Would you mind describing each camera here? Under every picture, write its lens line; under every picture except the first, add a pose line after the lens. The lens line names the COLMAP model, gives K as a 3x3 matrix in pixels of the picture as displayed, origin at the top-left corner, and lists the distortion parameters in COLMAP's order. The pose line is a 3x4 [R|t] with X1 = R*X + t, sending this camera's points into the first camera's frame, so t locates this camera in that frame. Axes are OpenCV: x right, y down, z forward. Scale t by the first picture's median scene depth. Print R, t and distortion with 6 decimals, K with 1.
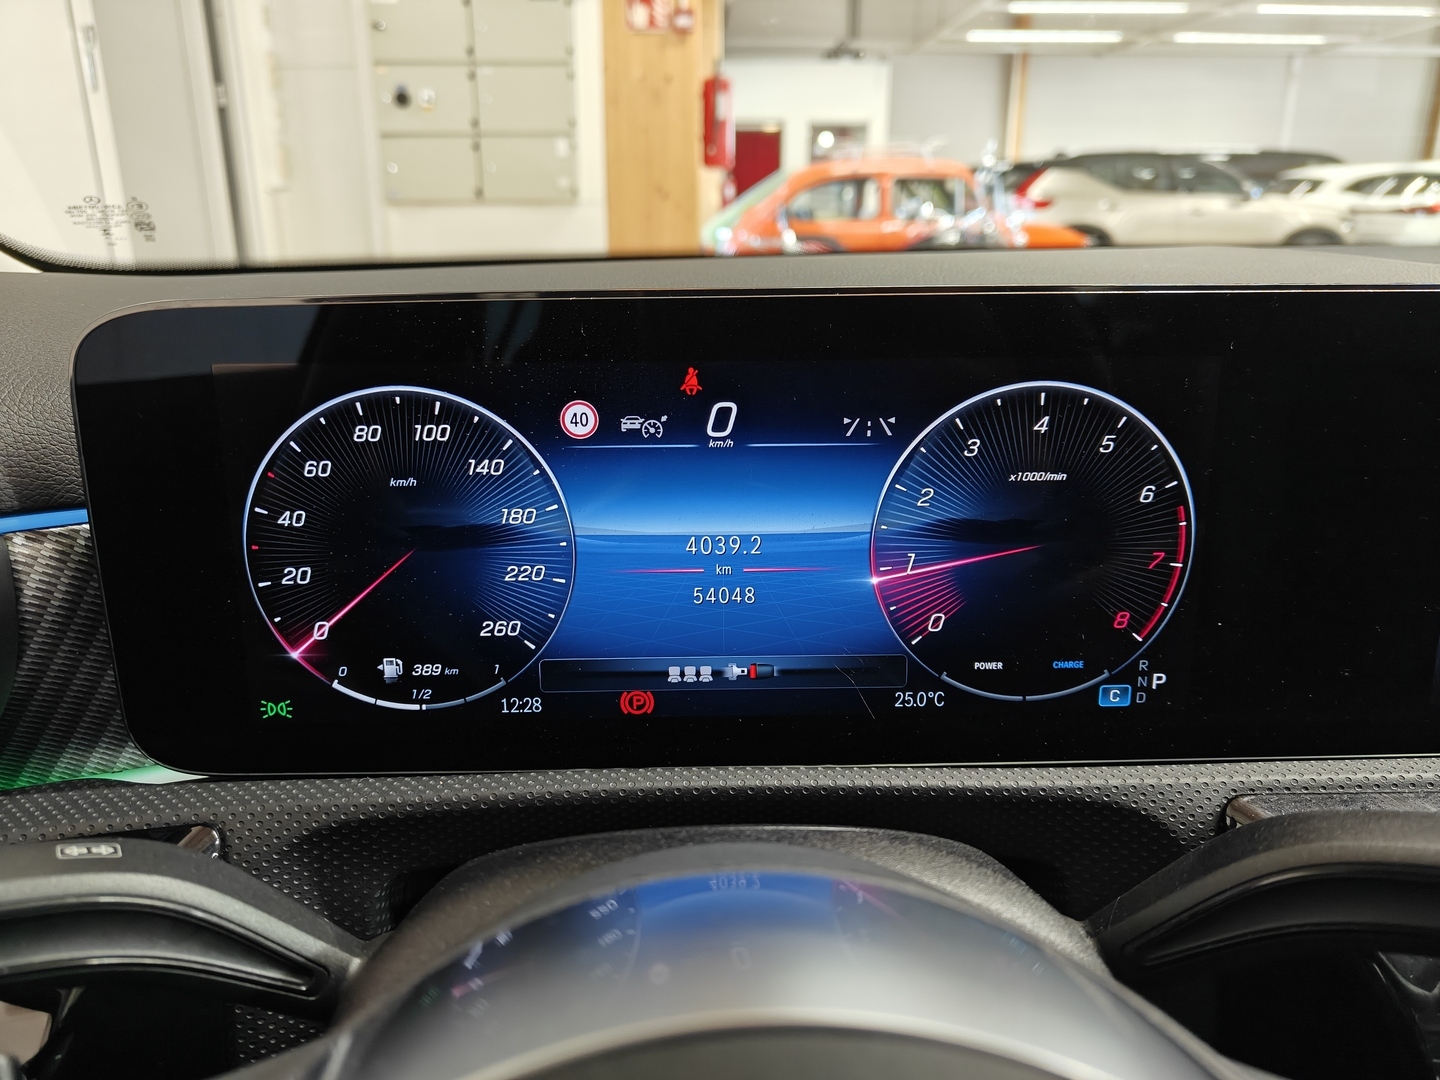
lens RADIAL K [[1020.4, 0, 716.1], [0, 1020.4, 535.9], [0, 0, 1]] dist [0.008253, -0.013719]
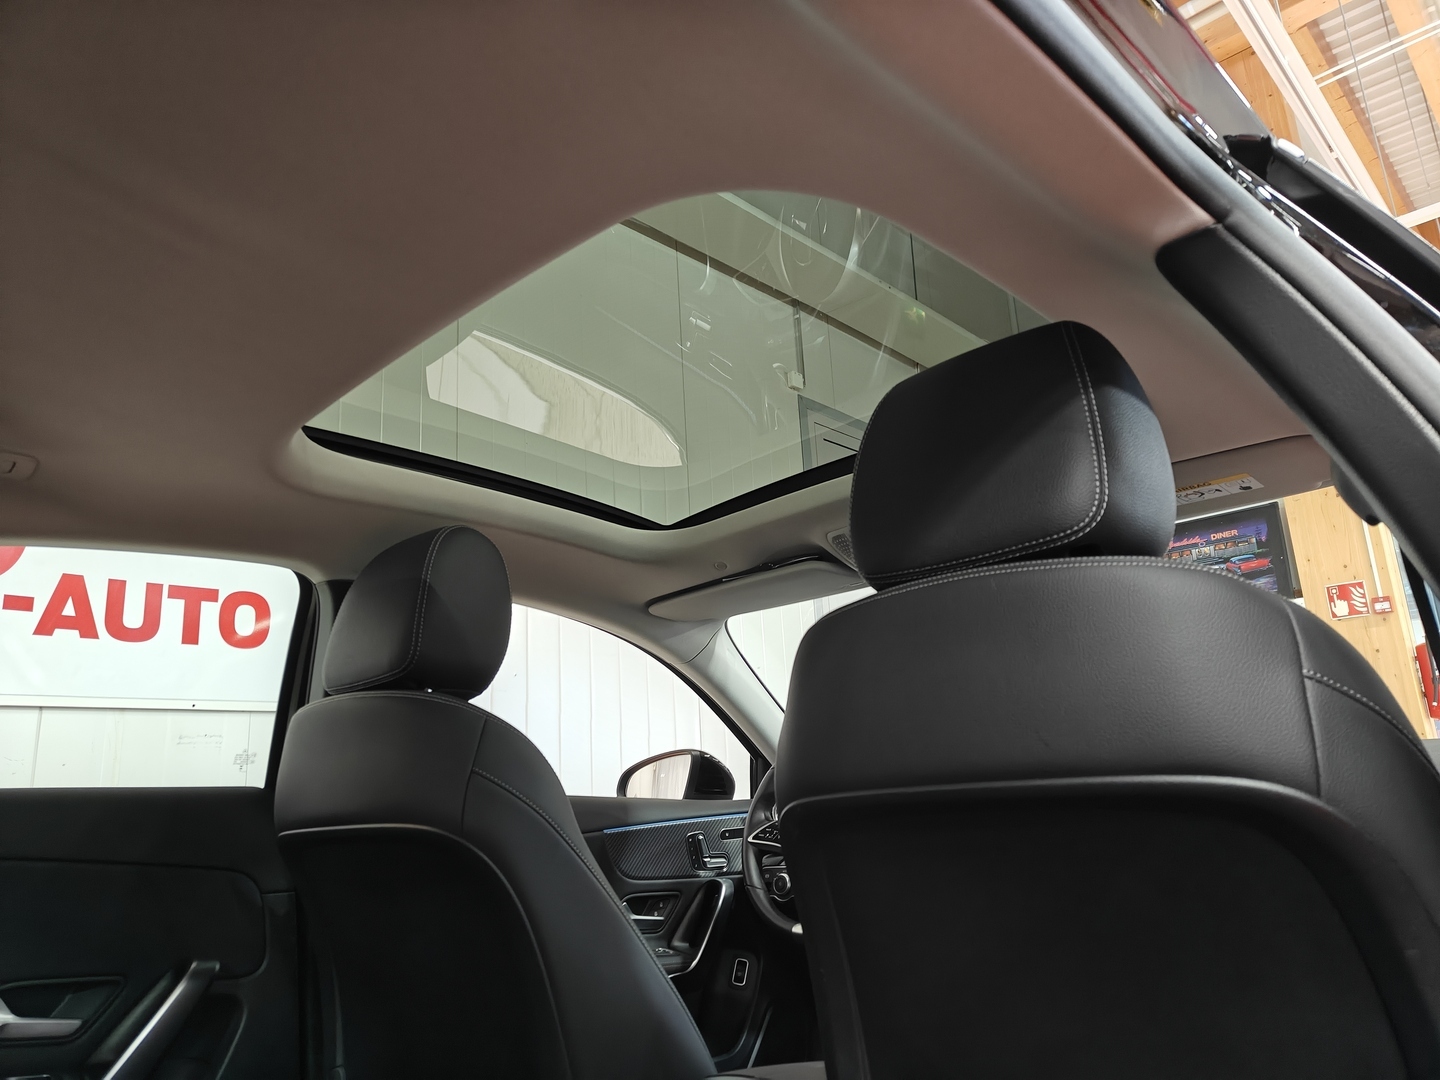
lens RADIAL K [[1020.4, 0, 715.9], [0, 1020.4, 539.7], [0, 0, 1]] dist [0.008253, -0.013719]
pose [[0.698274, -0.216194, -0.682403, 4.372587], [-0.168152, 0.877088, -0.449936, 1.830021], [0.695801, 0.428926, 0.576094, -4.849749]]
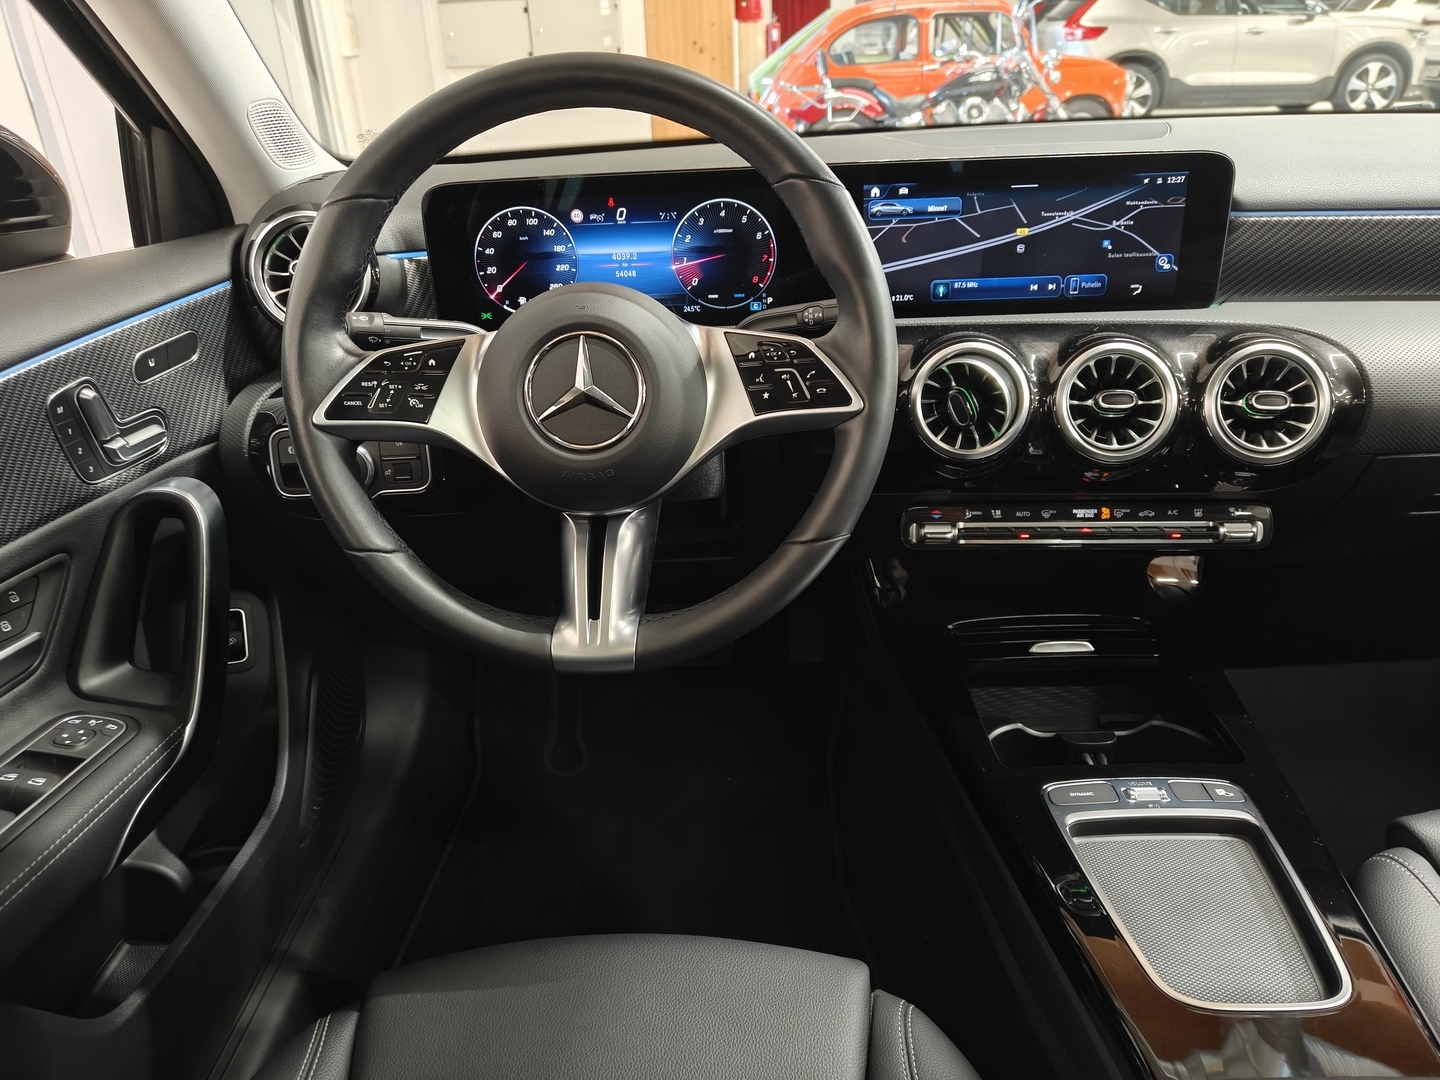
lens RADIAL K [[1020.4, 0, 720.2], [0, 1020.4, 543.9], [0, 0, 1]] dist [0.008253, -0.013719]
pose [[0.997988, -0.012646, -0.062136, 0.482033], [0.021472, 0.989415, 0.143515, 0.436948], [0.059663, -0.144561, 0.987696, -2.202686]]
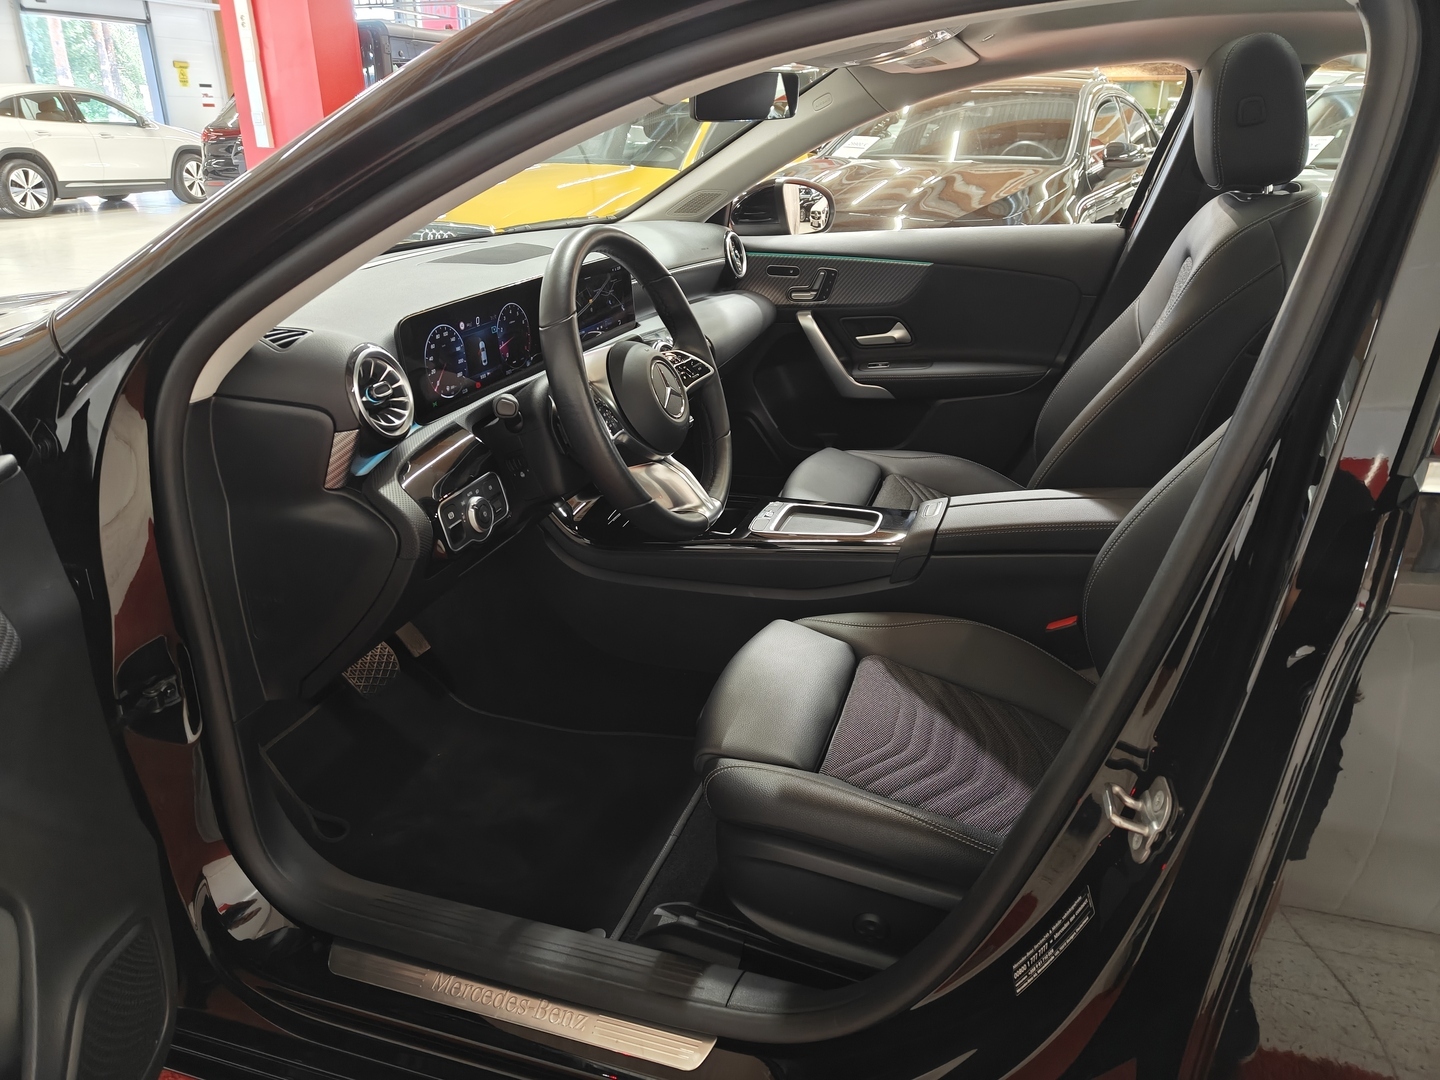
lens RADIAL K [[1020.4, 0, 720.6], [0, 1020.4, 539.3], [0, 0, 1]] dist [0.008253, -0.013719]
pose [[0.337202, -0.354700, 0.872056, -4.165202], [0.284411, 0.921408, 0.264799, -0.111519], [-0.897444, 0.158731, 0.411581, -1.874842]]
